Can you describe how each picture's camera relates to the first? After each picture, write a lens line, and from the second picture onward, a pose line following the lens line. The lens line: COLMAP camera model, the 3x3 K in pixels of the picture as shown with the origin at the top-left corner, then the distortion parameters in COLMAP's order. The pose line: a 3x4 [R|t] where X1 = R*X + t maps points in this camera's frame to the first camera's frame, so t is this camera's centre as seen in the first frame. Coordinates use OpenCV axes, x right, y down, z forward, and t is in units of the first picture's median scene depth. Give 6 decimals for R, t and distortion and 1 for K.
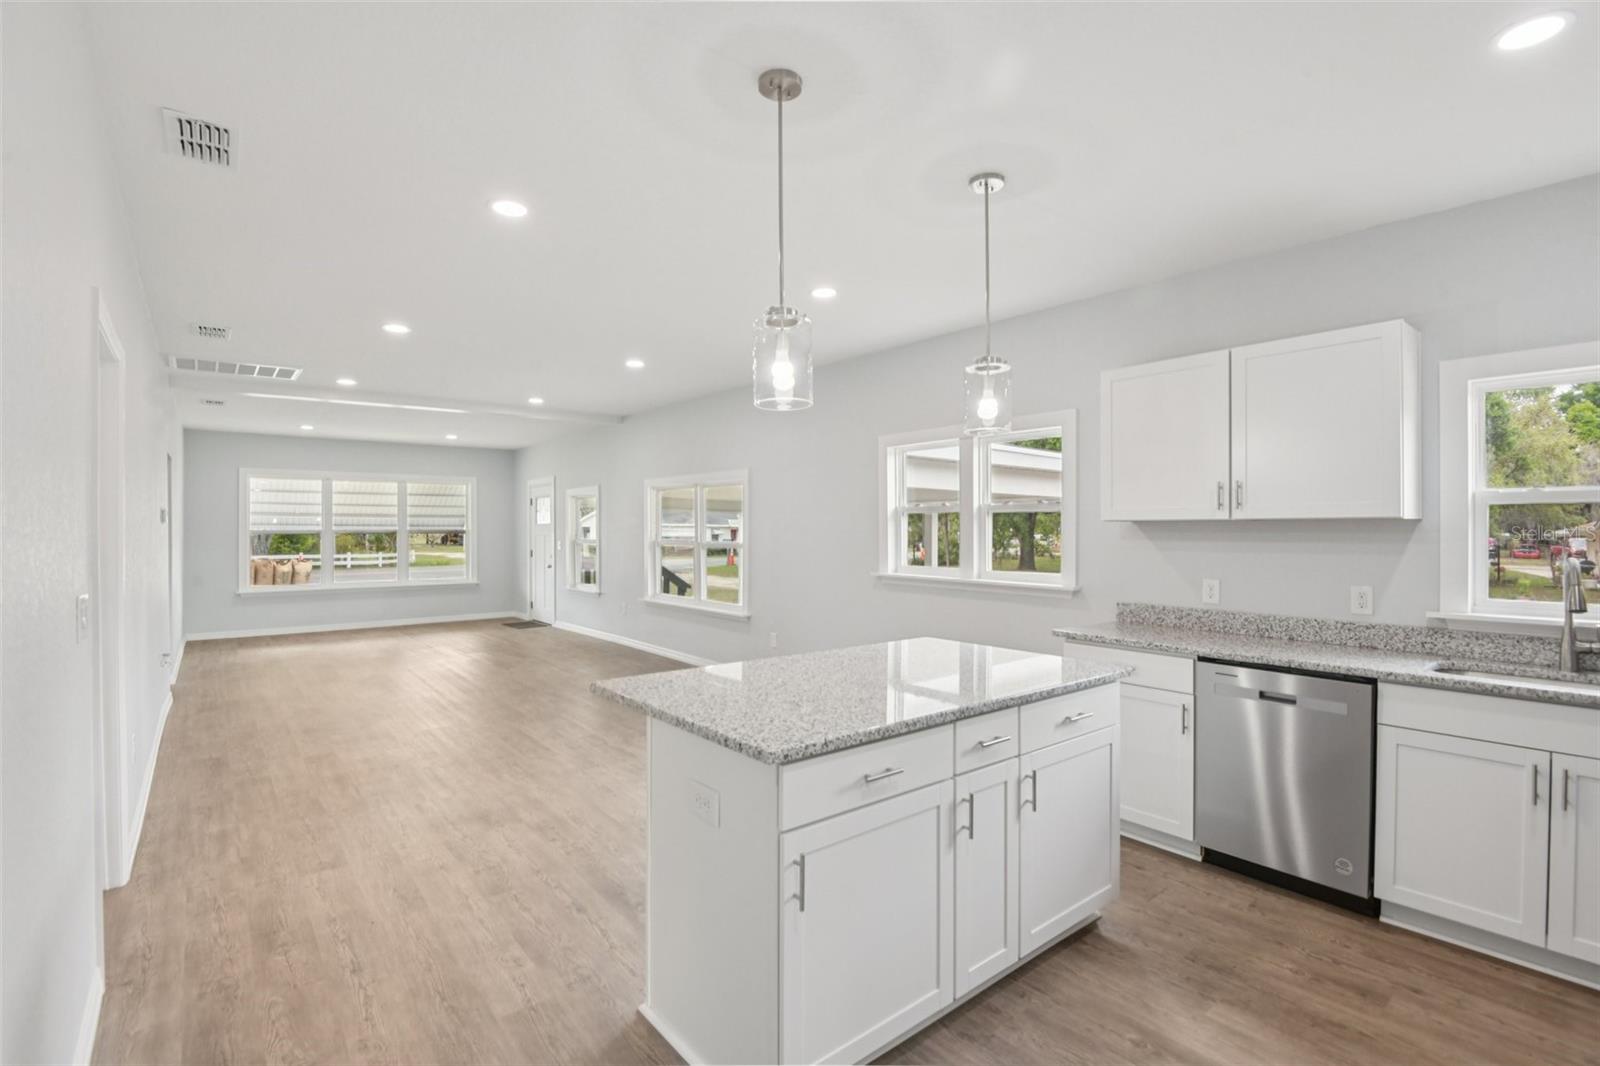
lens RADIAL K [[730.9, 0, 800.0], [0, 730.9, 533.0], [0, 0, 1]] dist [0.002824, -0.013760]
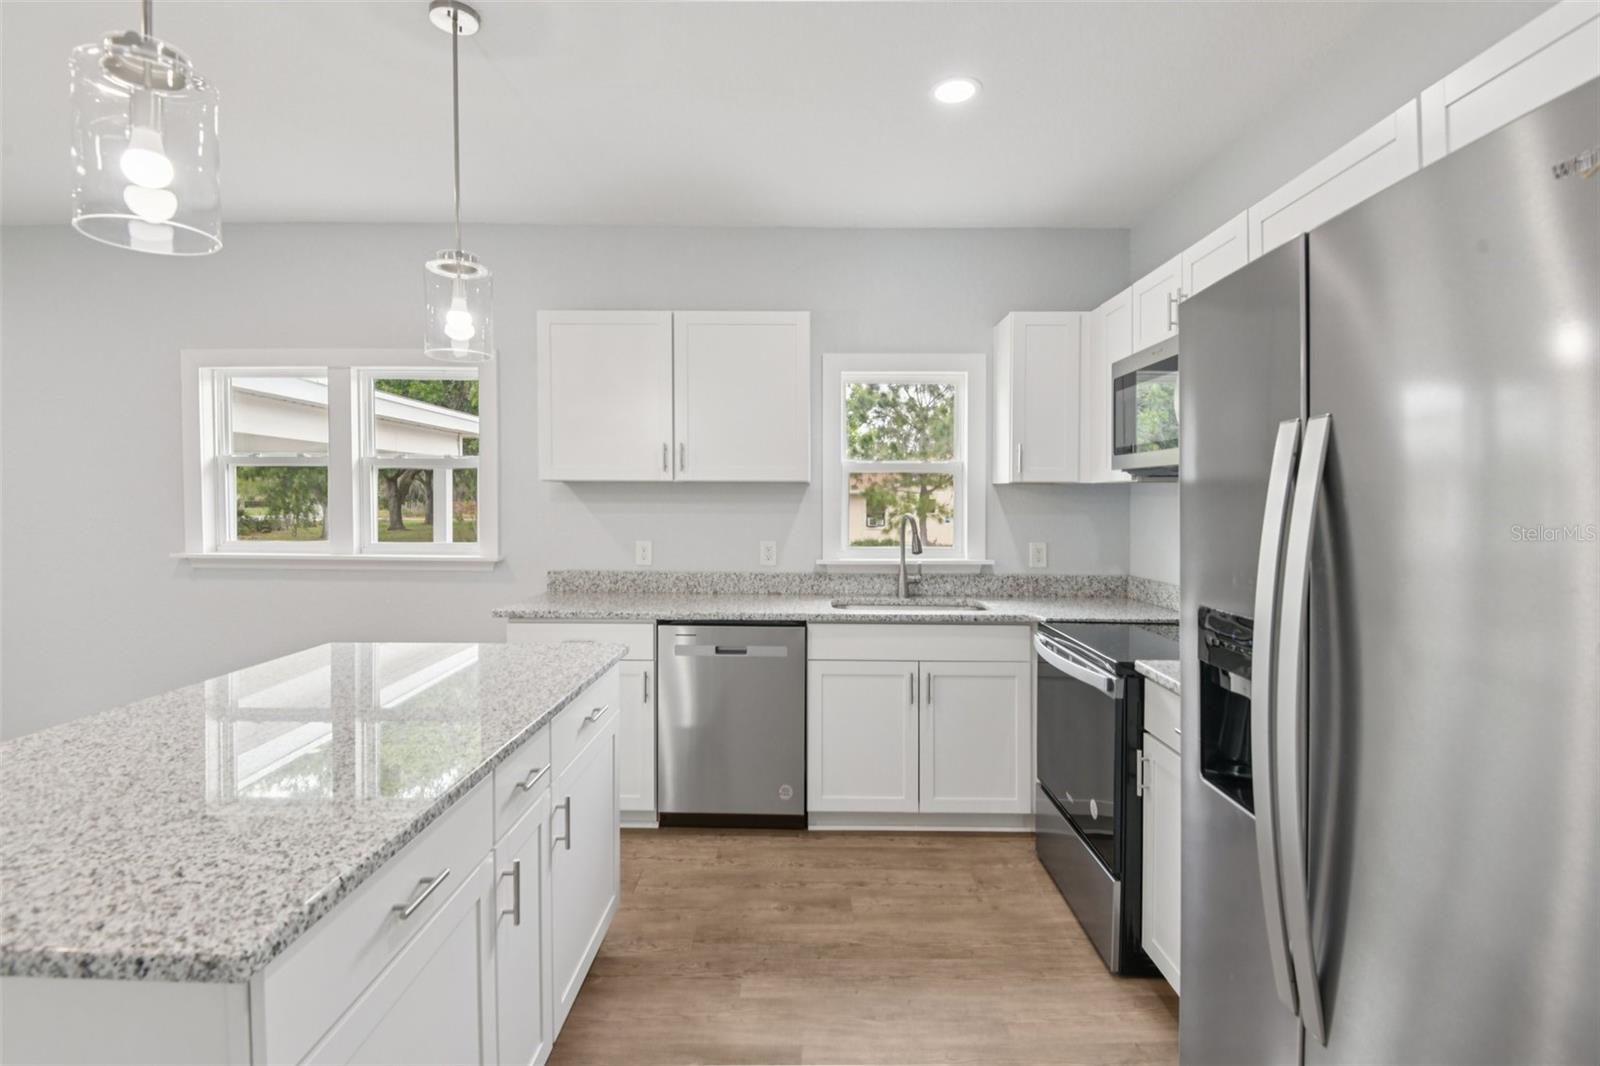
lens RADIAL K [[738.6, 0, 802.7], [0, 738.6, 510.1], [0, 0, 1]] dist [0.004965, -0.012638]
pose [[0.638343, -0.014017, 0.769625, -0.092906], [-0.000430, 0.999828, 0.018566, 0.003284], [-0.769752, -0.012182, 0.638226, 0.234956]]
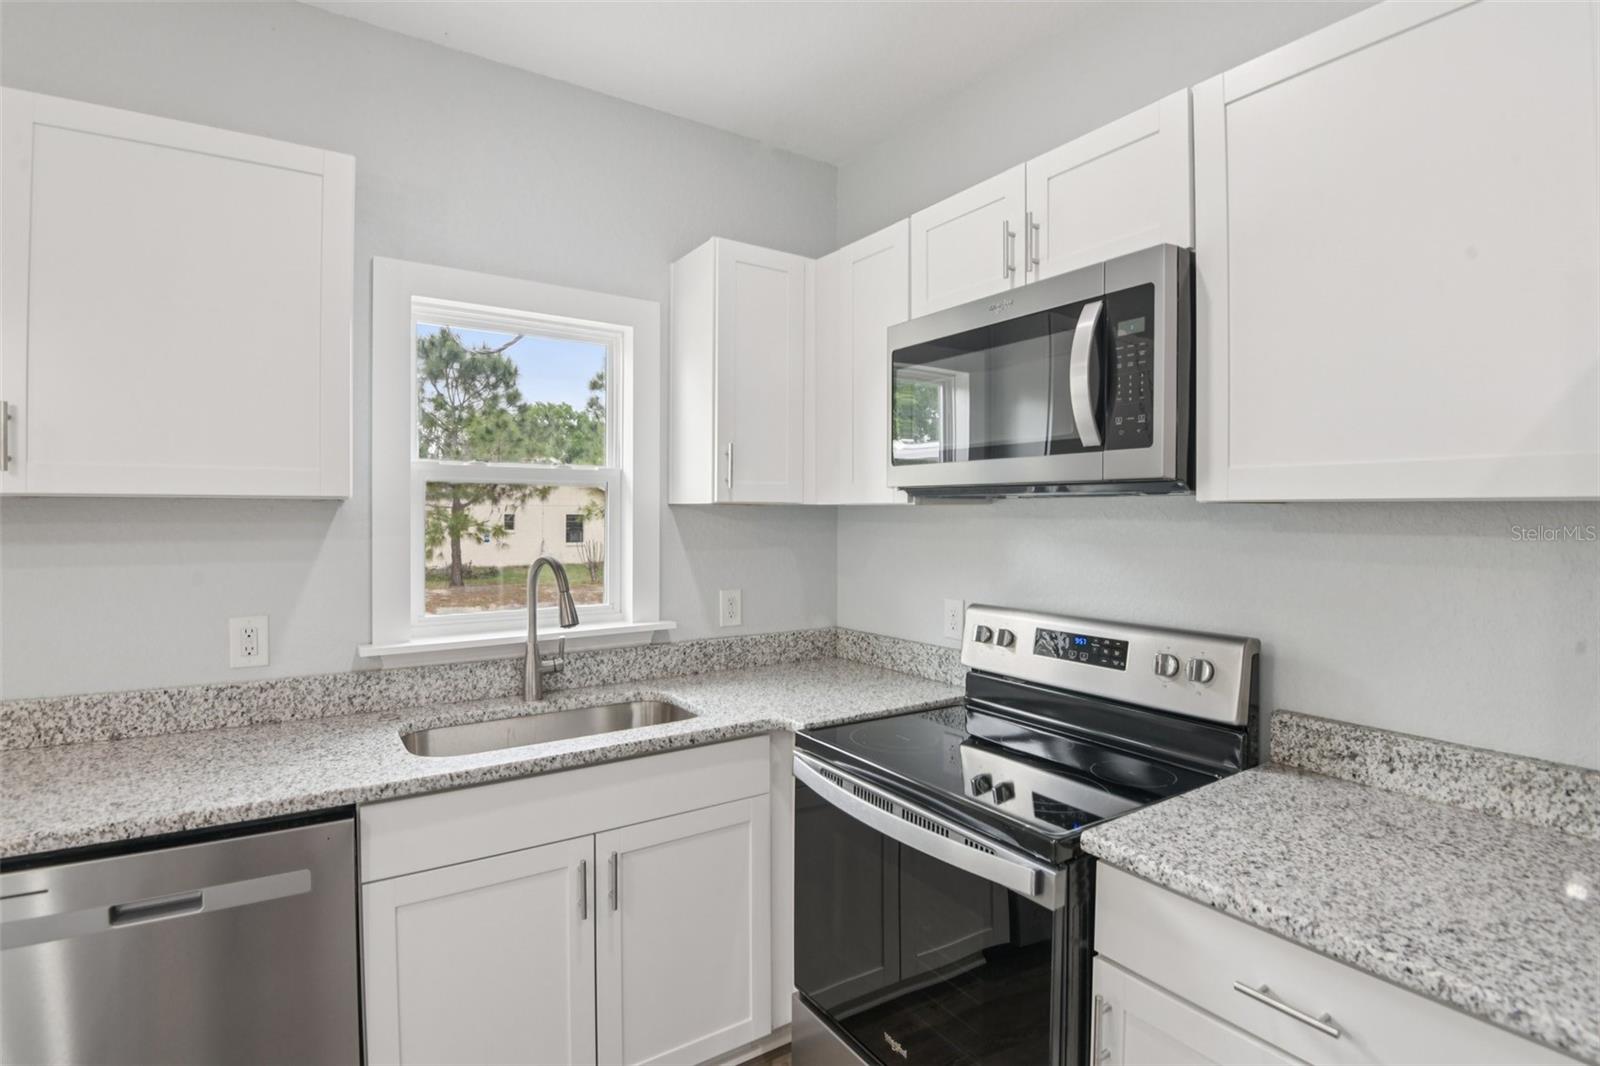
lens RADIAL K [[767.5, 0, 805.6], [0, 767.5, 516.6], [0, 0, 1]] dist [-0.001509, -0.024747]
pose [[0.090376, -0.007410, 0.995880, 0.238955], [-0.001950, 0.999969, 0.007618, -0.011009], [-0.995906, -0.002630, 0.090359, 0.554120]]
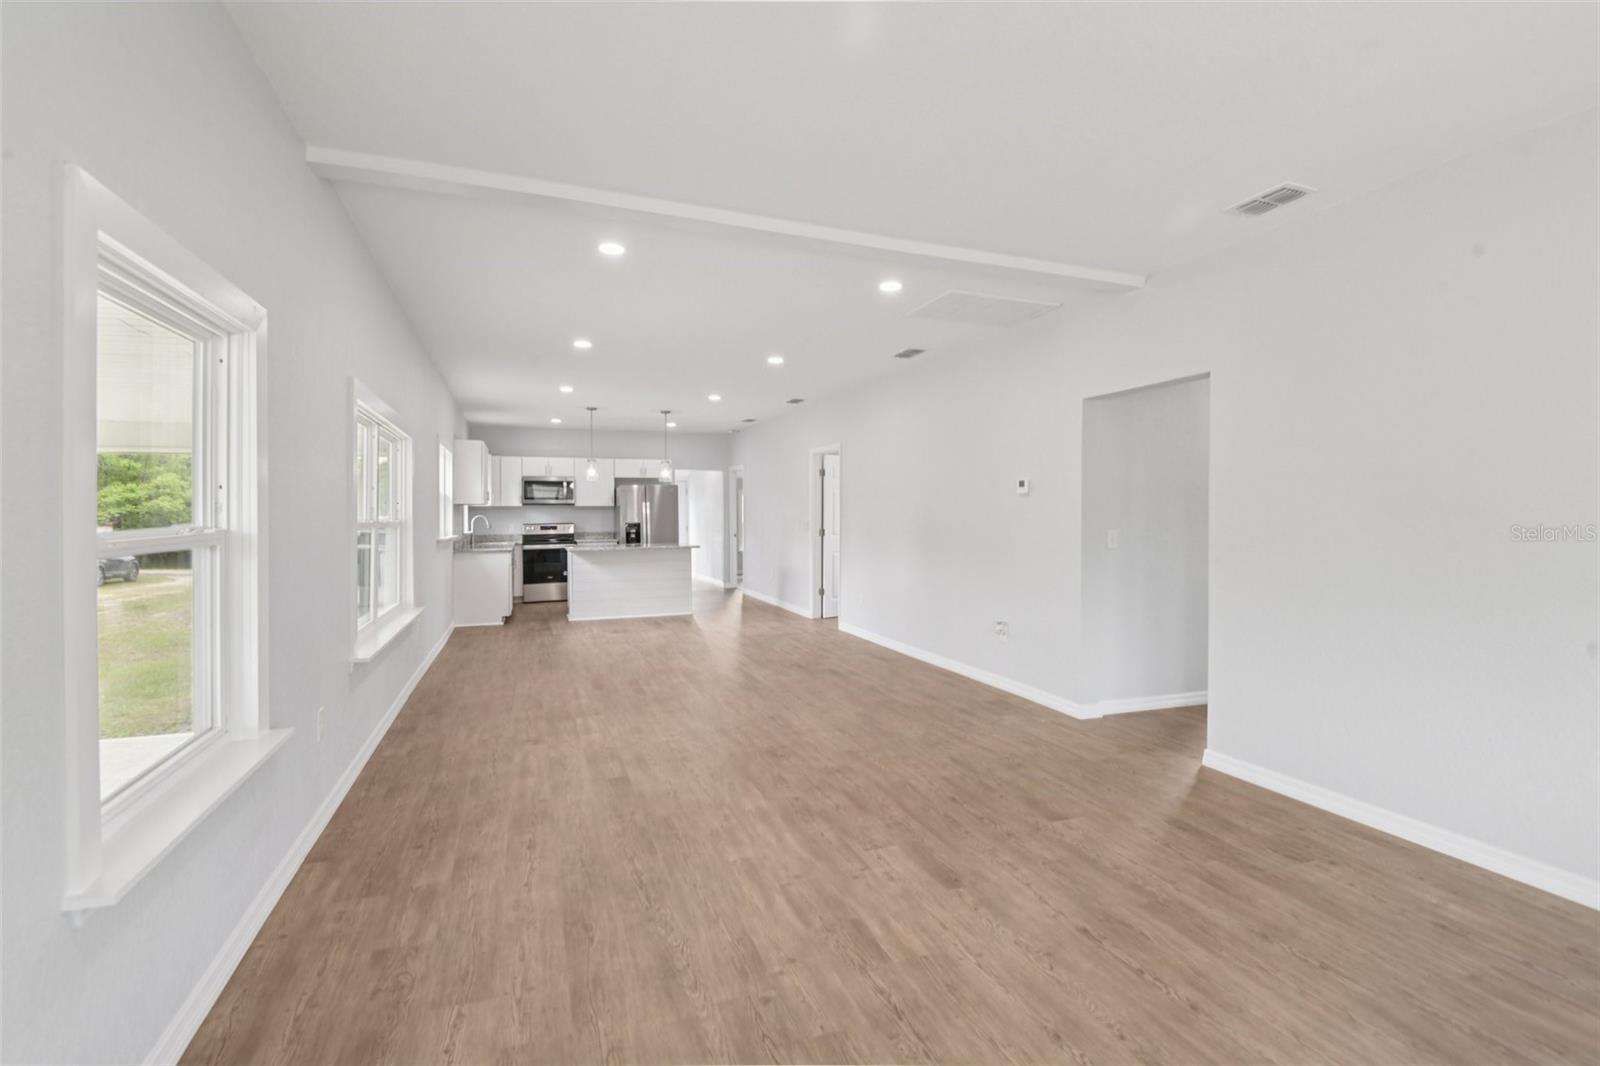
lens RADIAL K [[730.3, 0, 799.2], [0, 730.3, 525.1], [0, 0, 1]] dist [0.050152, -0.059213]
pose [[-0.948284, -0.003914, 0.317398, -1.649611], [0.002080, 0.999826, 0.018542, 0.013286], [-0.317415, 0.018243, -0.948111, 3.694691]]
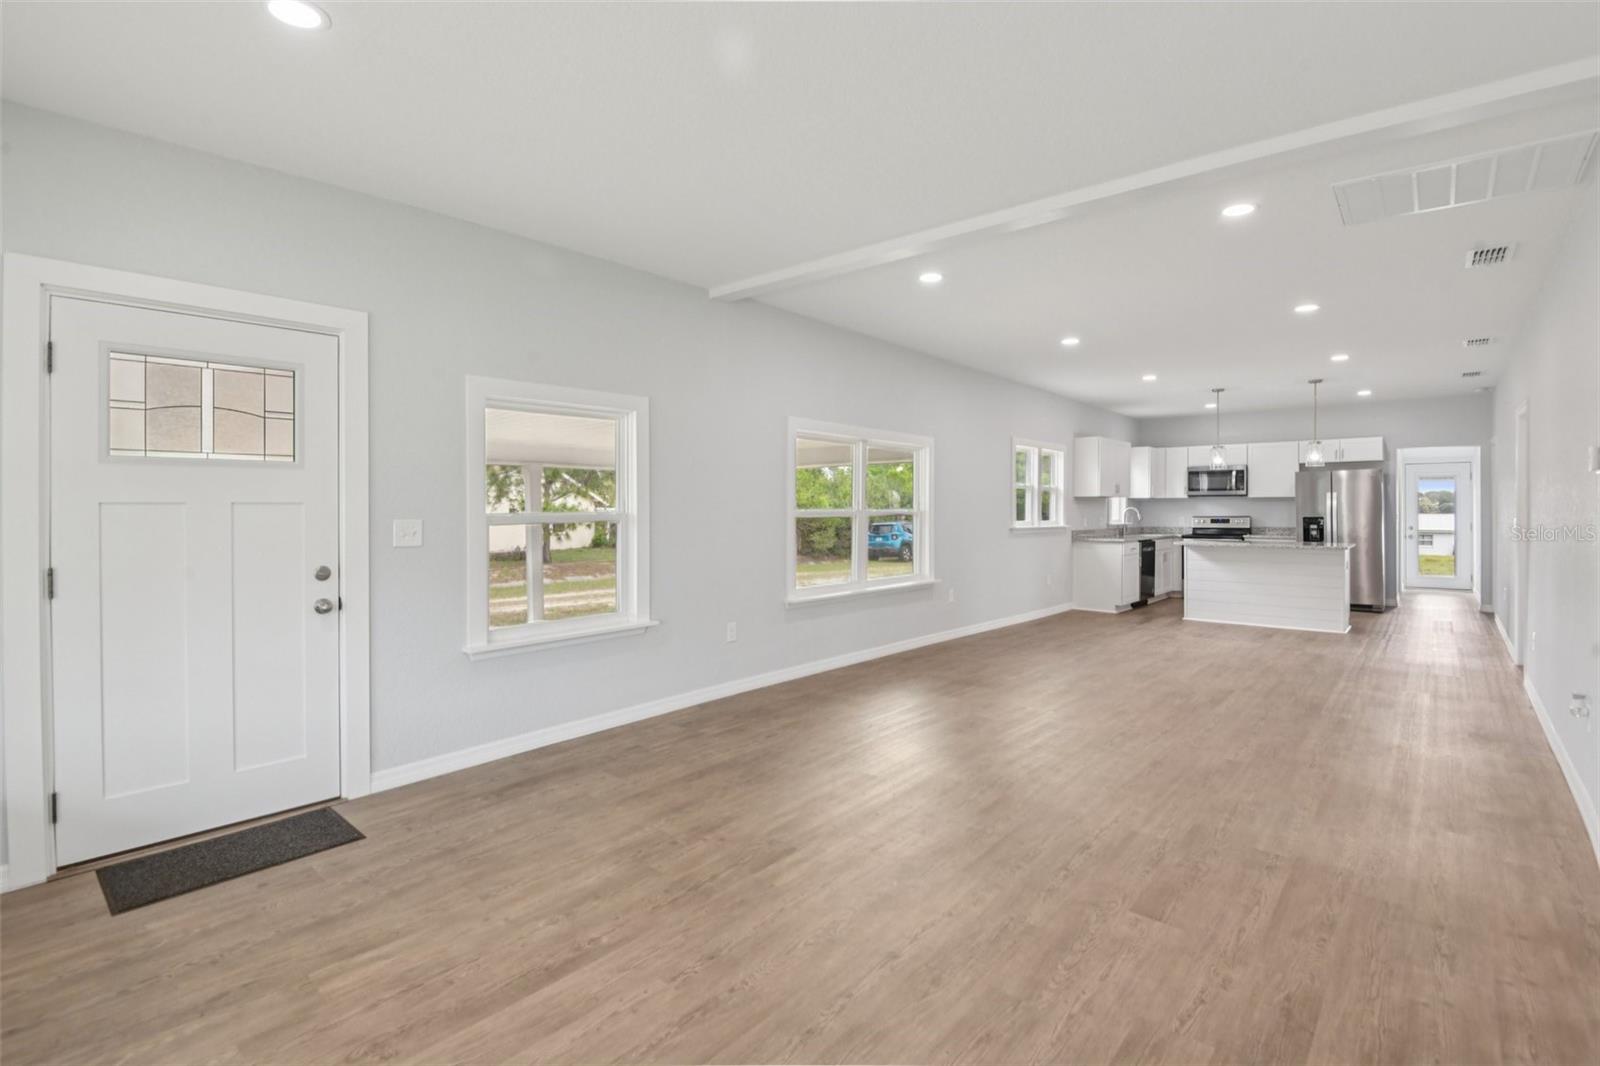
lens RADIAL K [[738.6, 0, 802.7], [0, 738.6, 510.1], [0, 0, 1]] dist [0.004965, -0.012638]
pose [[-0.169656, -0.005477, 0.985488, -2.399508], [0.001914, 0.999981, 0.005887, 0.017297], [-0.985502, 0.002884, -0.169642, 3.062308]]
